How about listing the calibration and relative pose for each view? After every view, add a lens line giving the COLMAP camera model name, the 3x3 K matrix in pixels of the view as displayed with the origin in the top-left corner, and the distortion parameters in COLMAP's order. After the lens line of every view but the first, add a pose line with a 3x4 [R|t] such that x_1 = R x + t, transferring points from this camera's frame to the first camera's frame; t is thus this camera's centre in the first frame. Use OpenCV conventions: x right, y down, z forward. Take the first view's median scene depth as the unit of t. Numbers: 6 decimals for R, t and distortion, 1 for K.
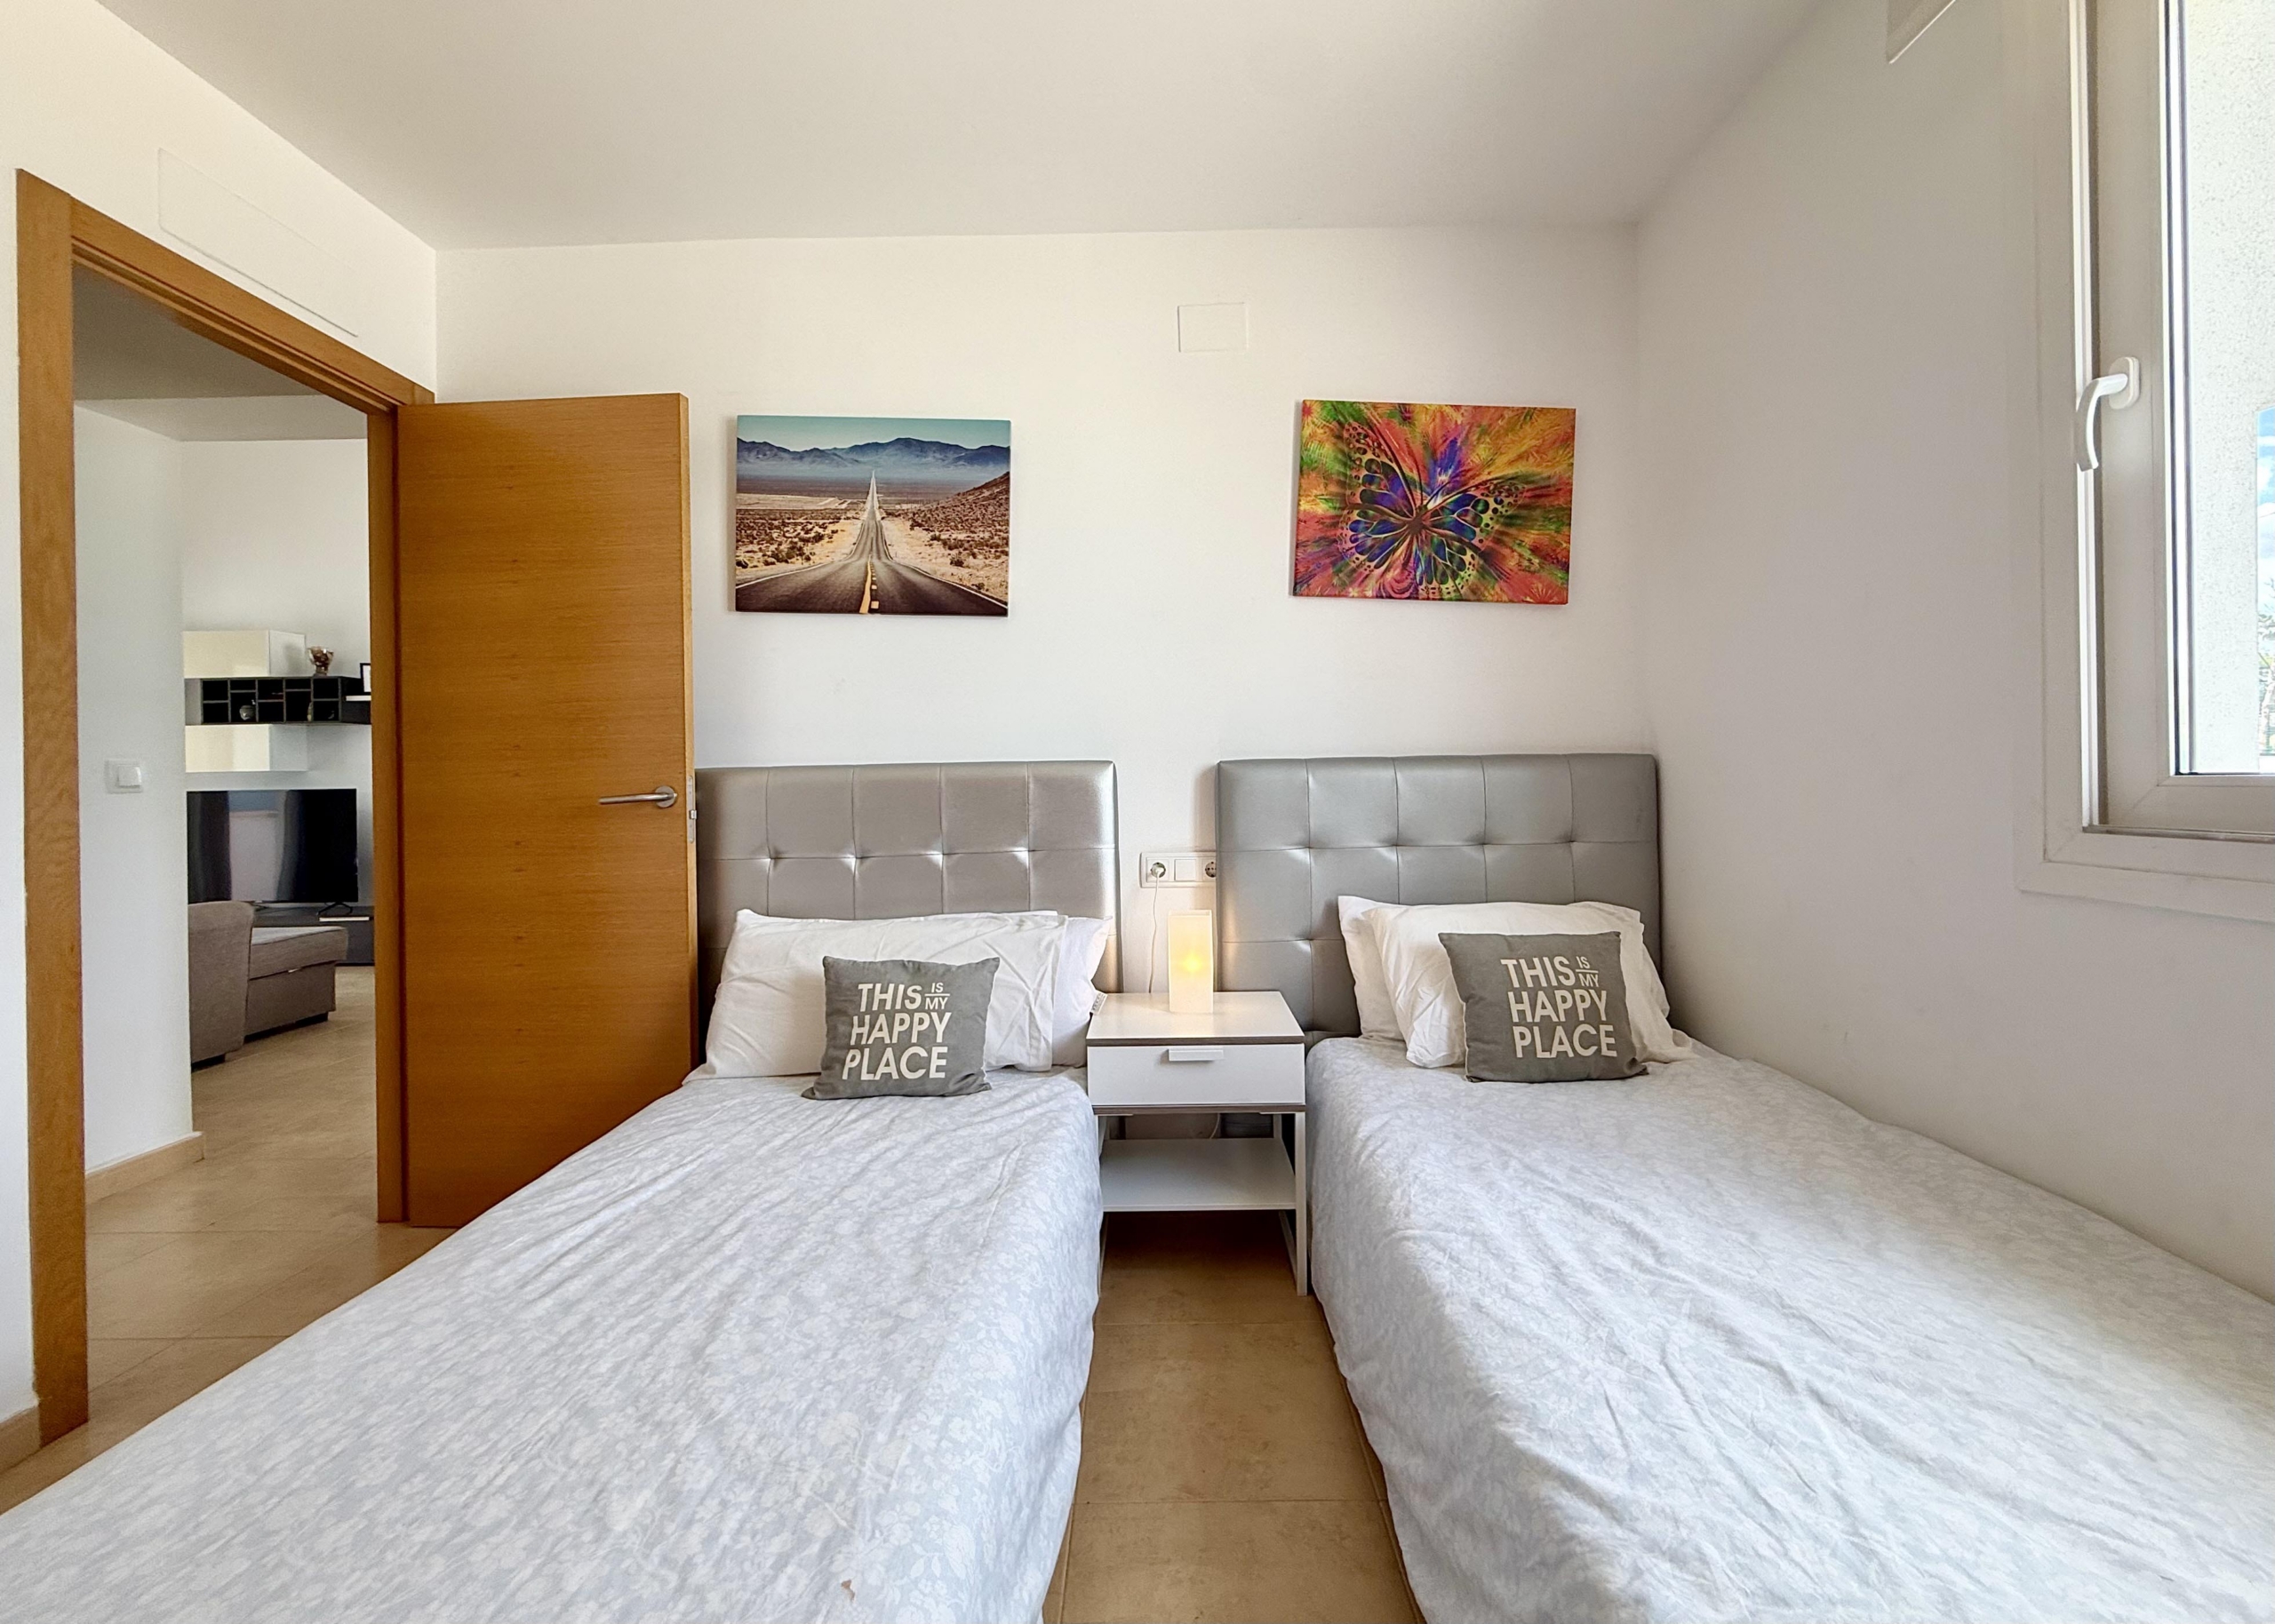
lens RADIAL K [[916.8, 0, 1128.2], [0, 916.8, 773.9], [0, 0, 1]] dist [-0.000786, -0.000008]
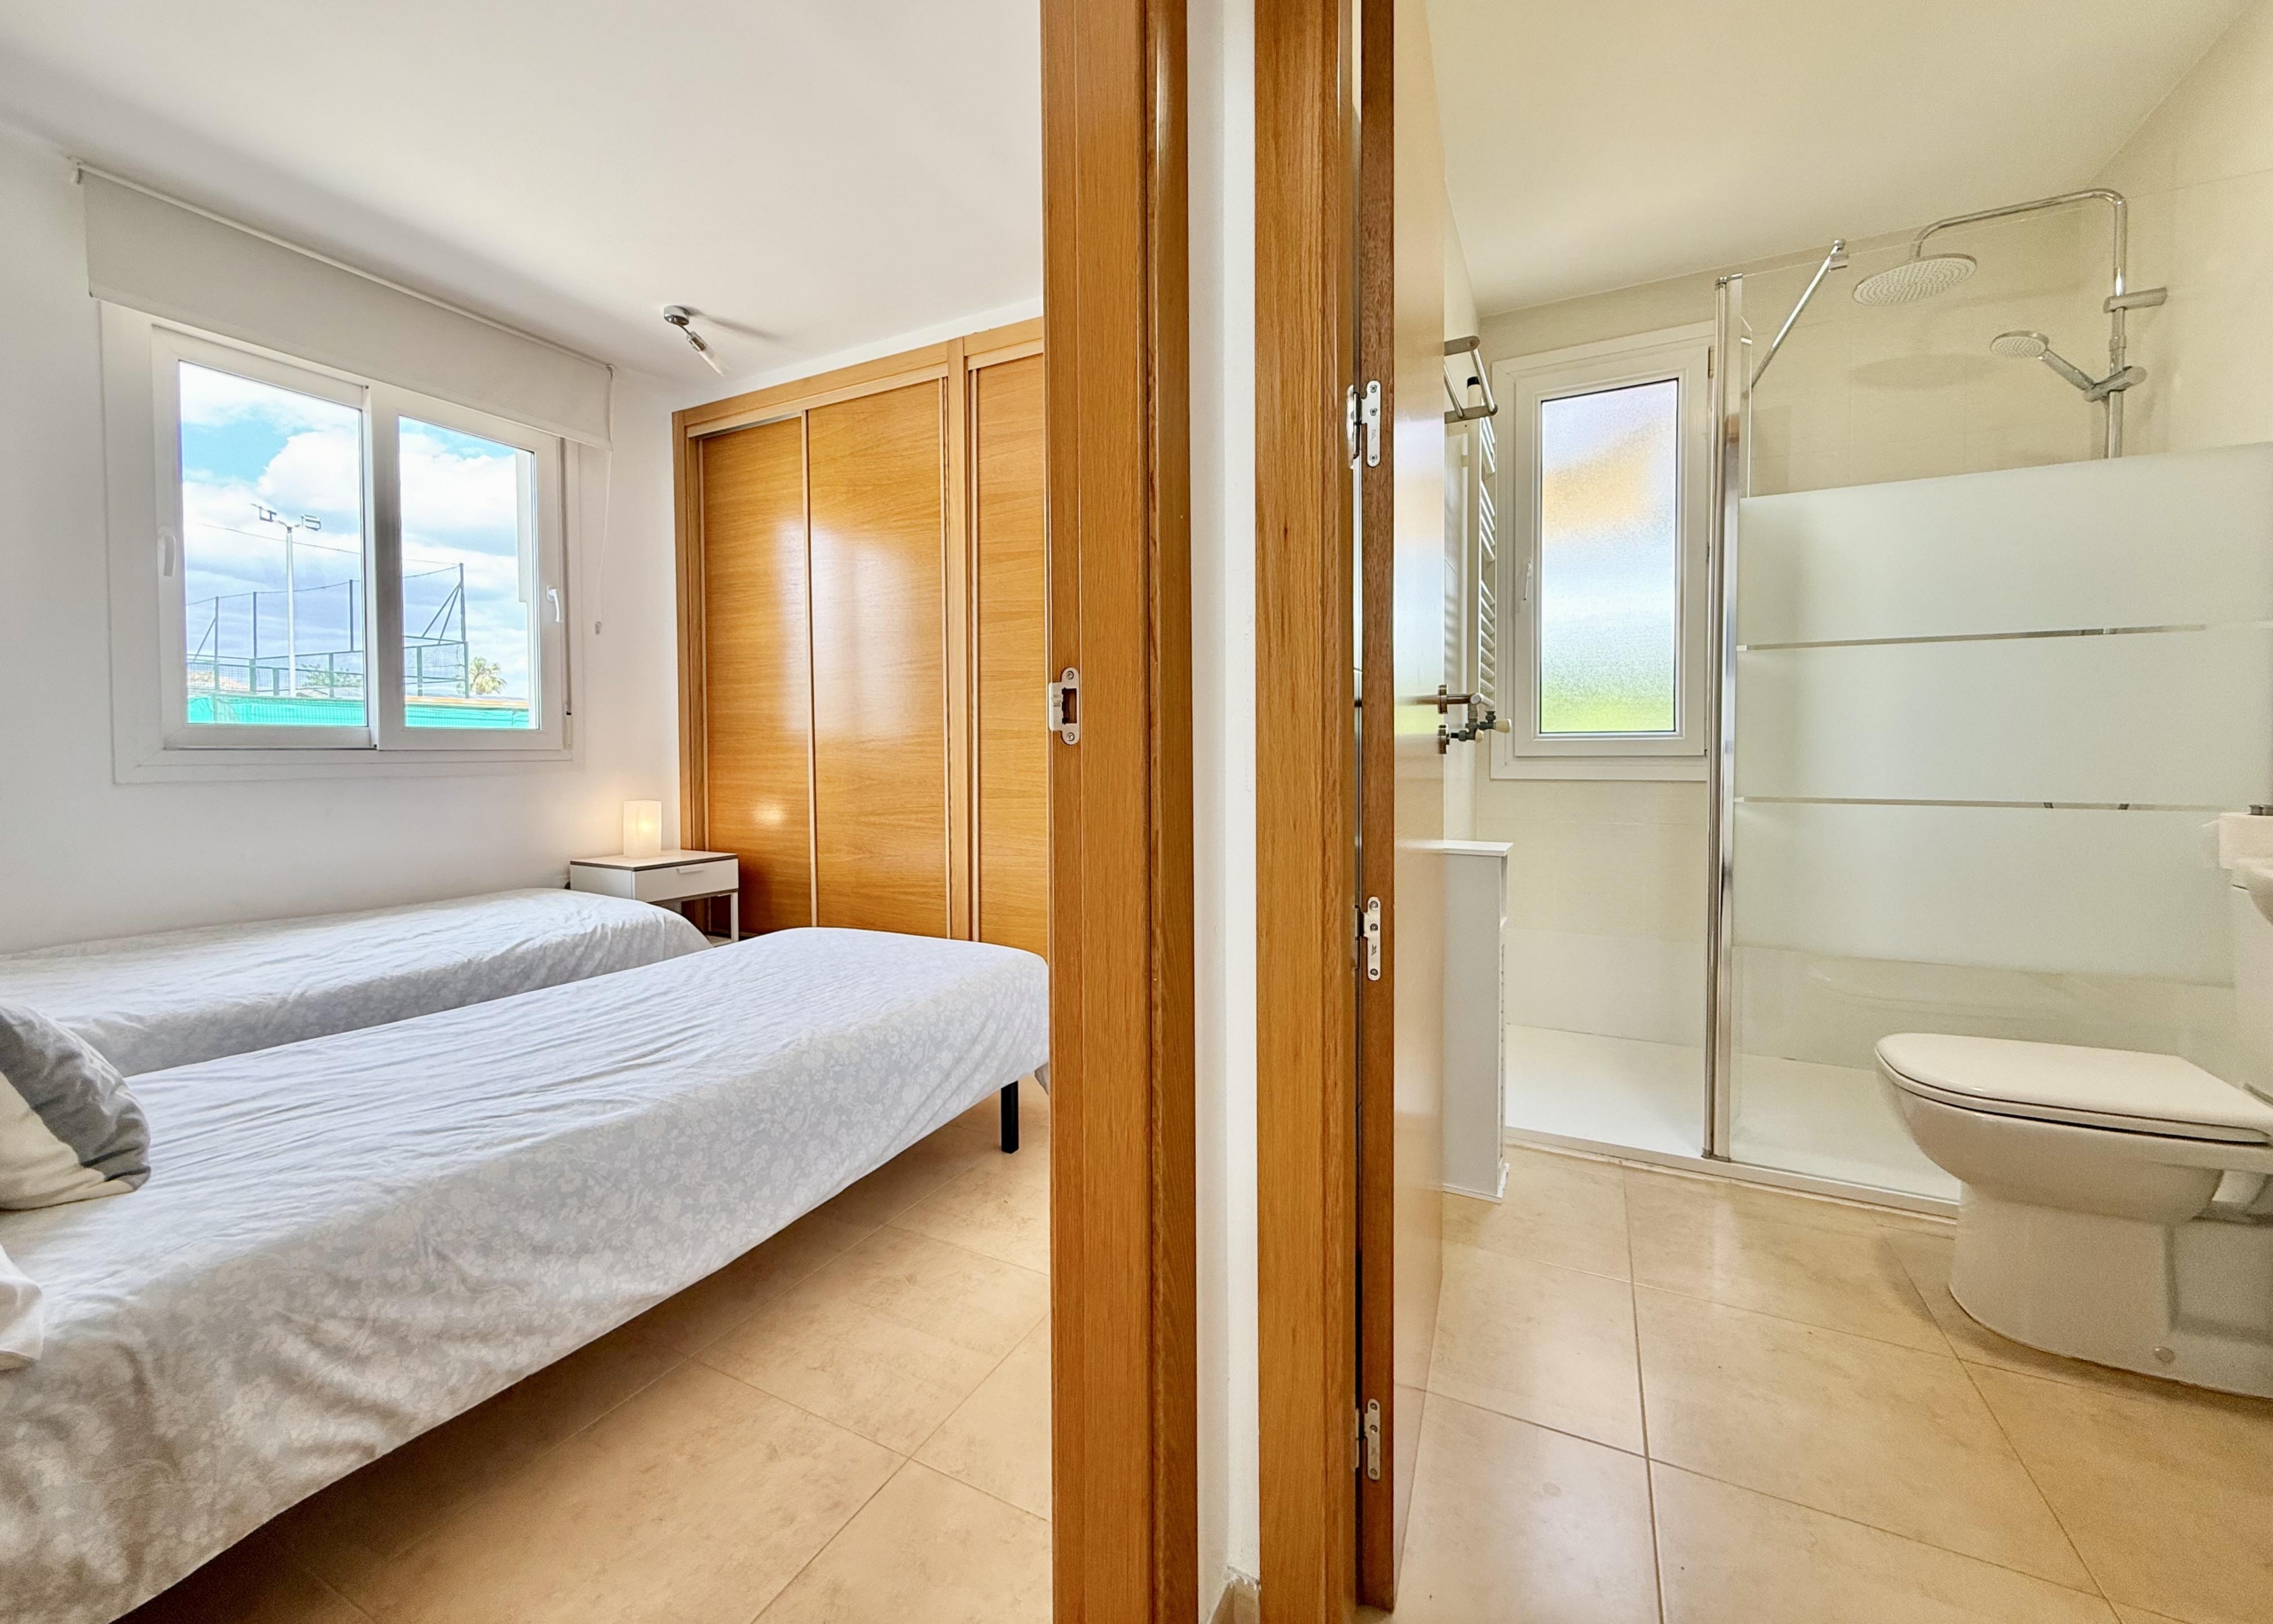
lens RADIAL K [[916.2, 0, 1127.2], [0, 916.2, 773.9], [0, 0, 1]] dist [-0.000786, -0.000008]
pose [[-0.892532, 0.010712, 0.450858, -1.922363], [0.018840, 0.999731, 0.013541, 0.131457], [-0.450591, 0.020580, -0.892493, 1.965001]]
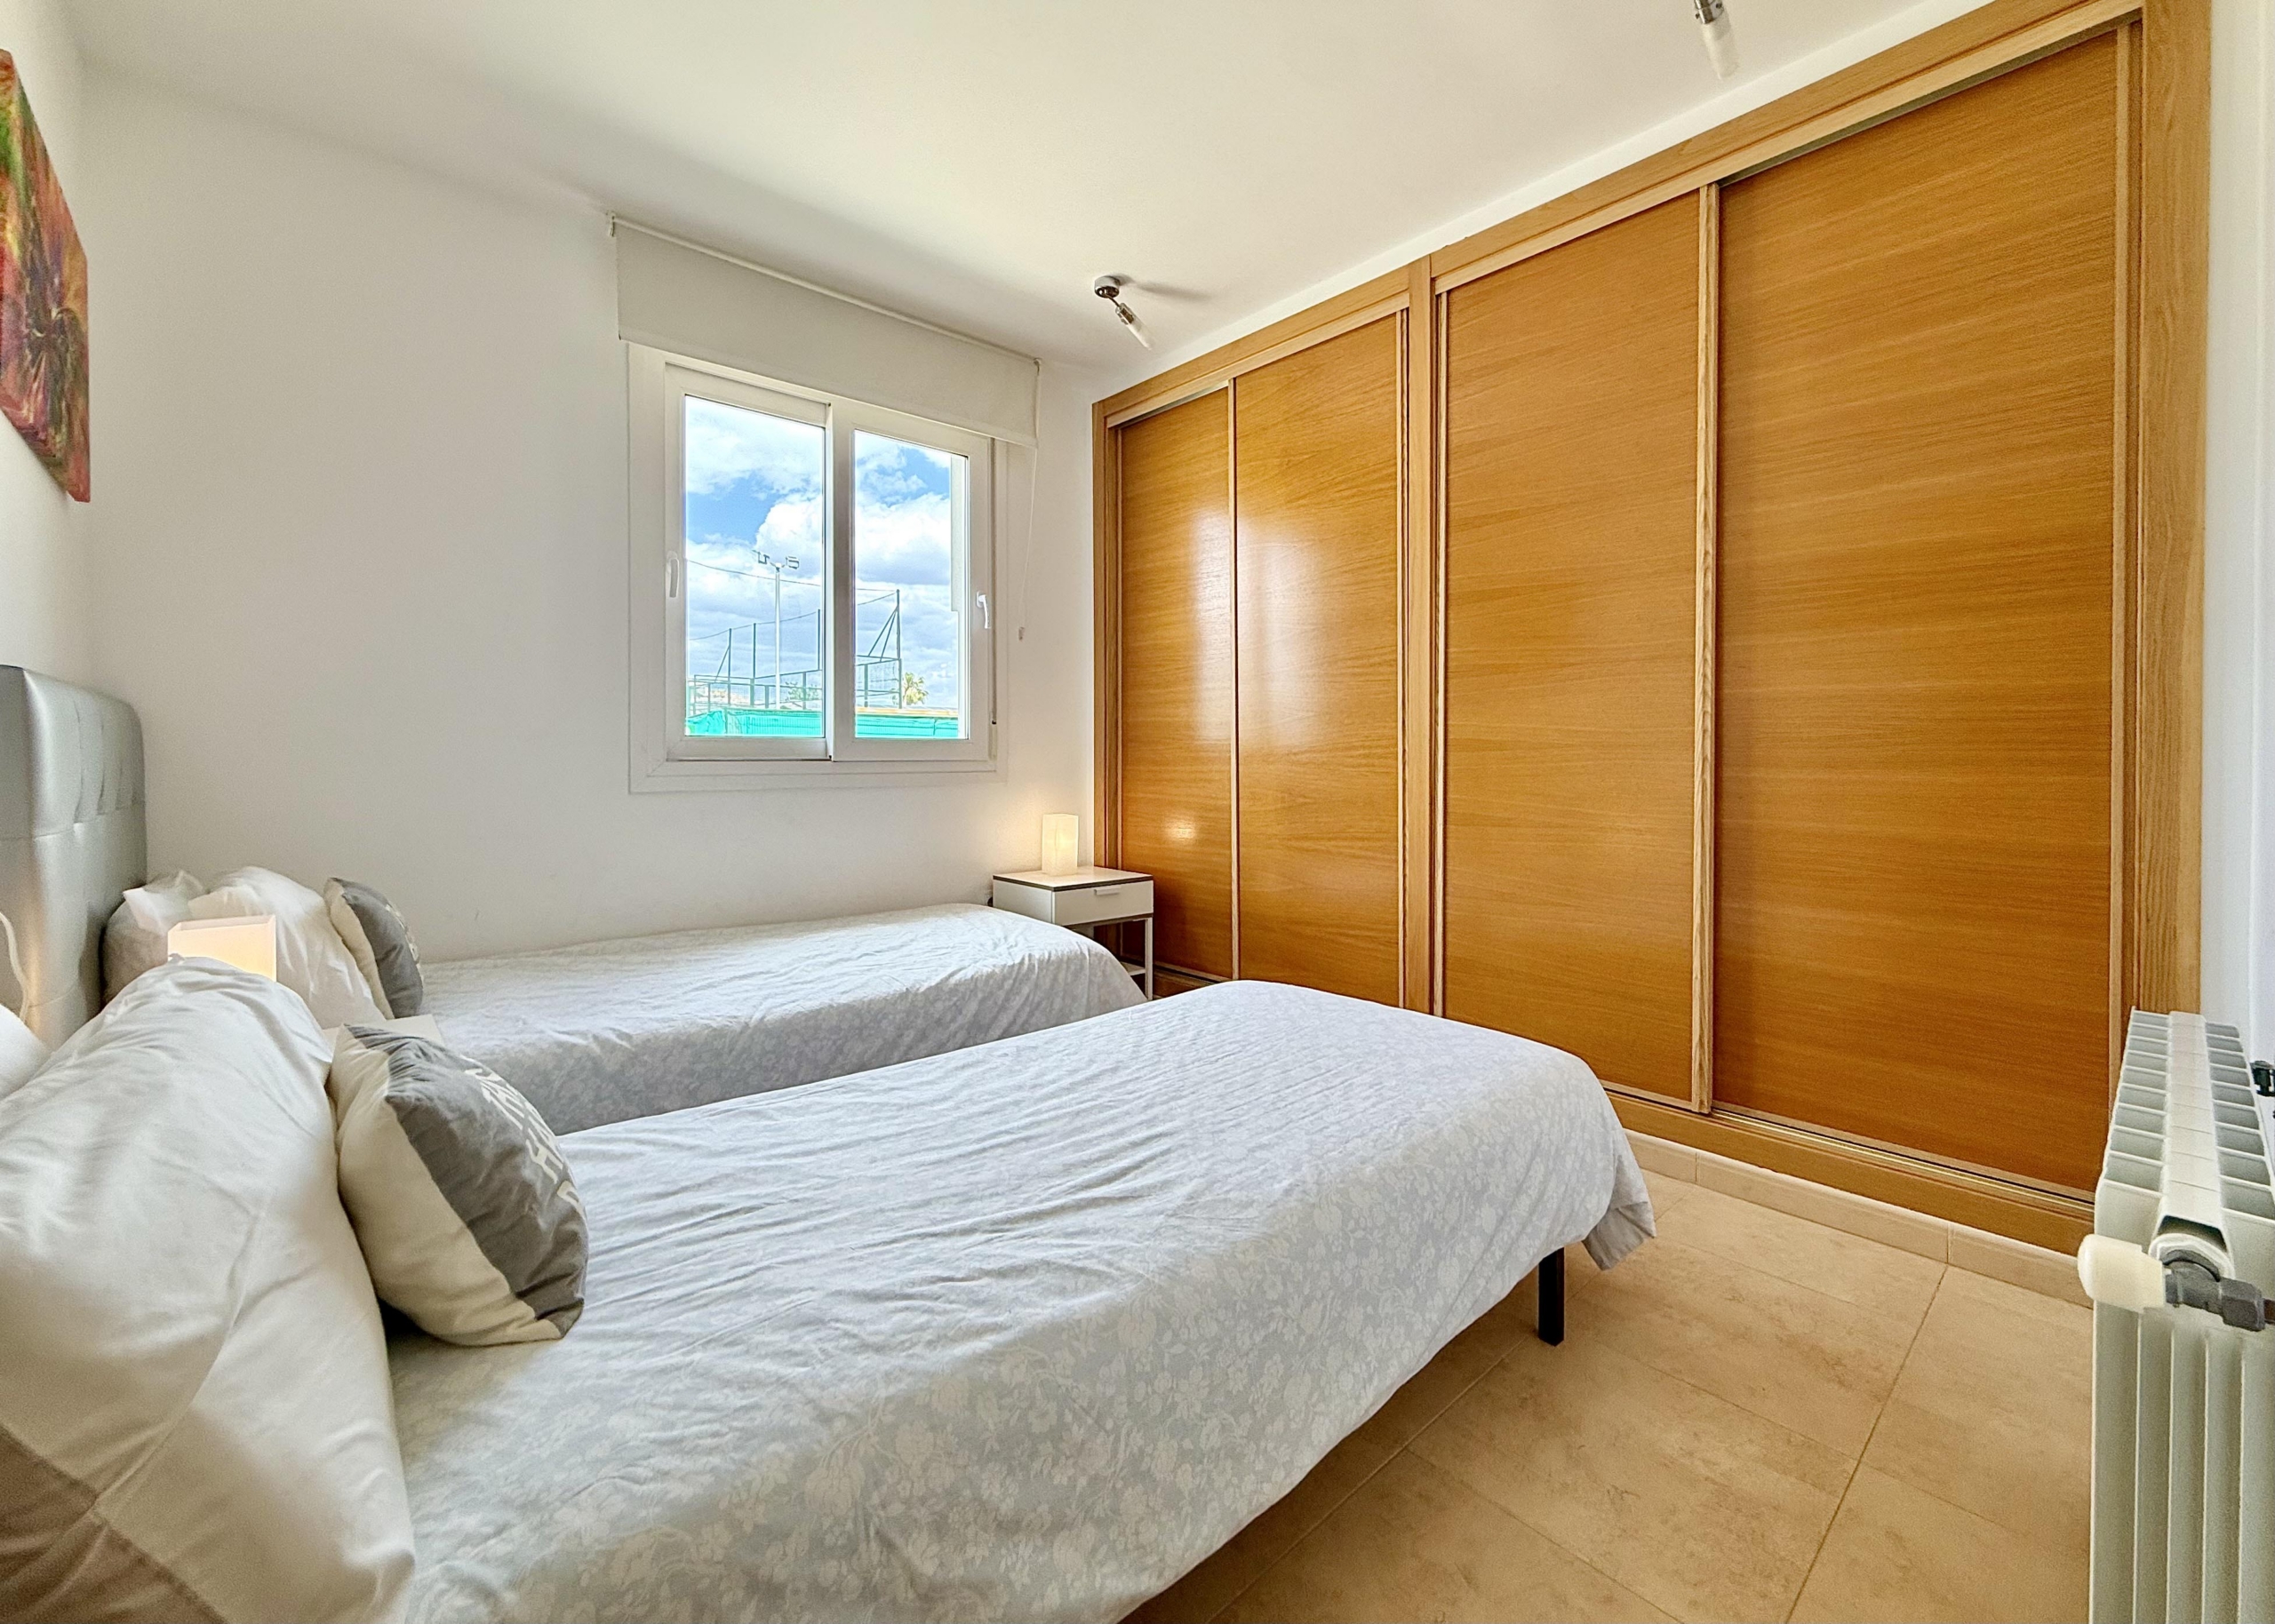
lens RADIAL K [[938.0, 0, 1147.9], [0, 938.0, 766.9], [0, 0, 1]] dist [-0.000857, 0.000202]
pose [[-0.673458, 0.009436, 0.739165, -1.465417], [0.009235, 0.999948, -0.004351, 0.096880], [-0.739168, 0.003895, -0.673510, 1.751421]]
